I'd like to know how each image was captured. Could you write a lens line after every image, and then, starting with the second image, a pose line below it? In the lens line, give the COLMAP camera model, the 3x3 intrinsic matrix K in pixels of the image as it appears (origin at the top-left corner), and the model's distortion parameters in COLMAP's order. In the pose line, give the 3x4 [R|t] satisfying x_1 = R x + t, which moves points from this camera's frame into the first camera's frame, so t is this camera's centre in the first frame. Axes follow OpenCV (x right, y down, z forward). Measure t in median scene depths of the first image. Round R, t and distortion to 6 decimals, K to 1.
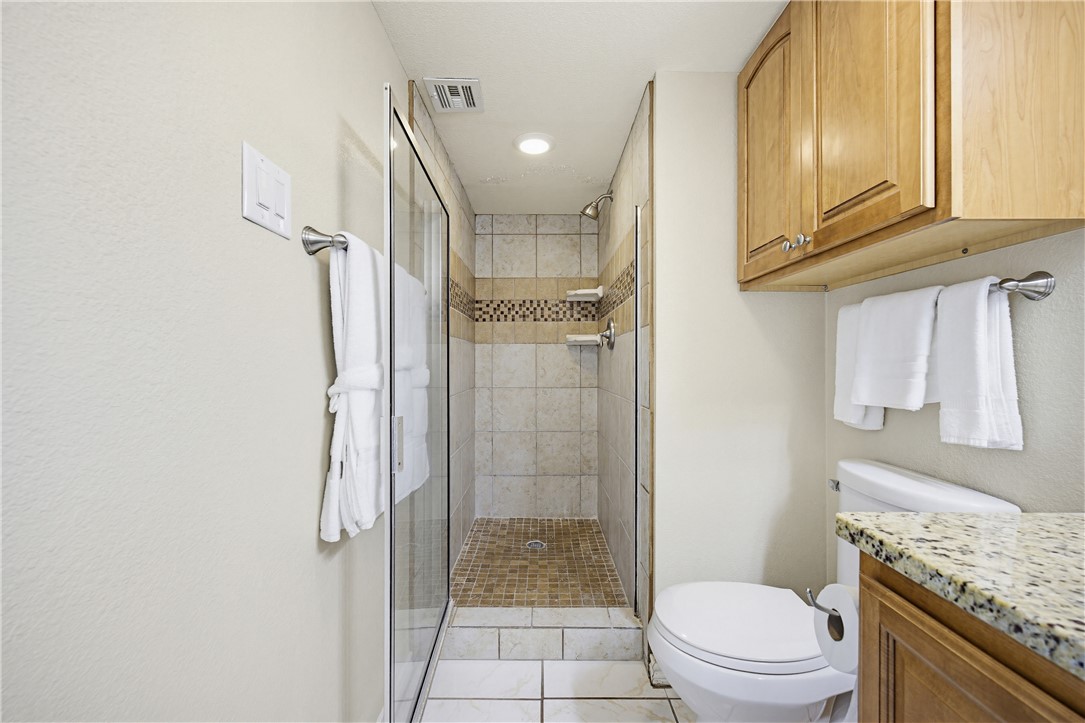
lens RADIAL K [[437.0, 0, 542.3], [0, 437.0, 363.3], [0, 0, 1]] dist [0.000323, 0.000047]
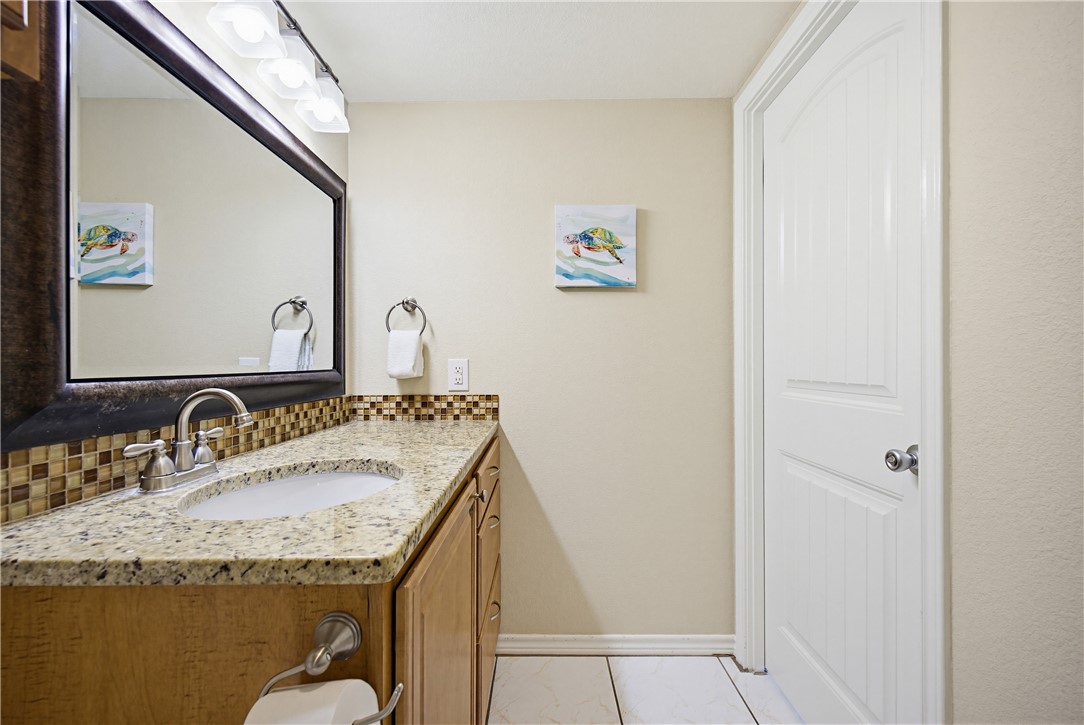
lens RADIAL K [[452.7, 0, 542.8], [0, 452.7, 364.3], [0, 0, 1]] dist [0.010636, -0.000016]
pose [[-0.999984, 0.001406, 0.005479, 0.457917], [0.001392, 0.999996, -0.002579, 0.007159], [-0.005483, -0.002571, -0.999982, 2.102585]]
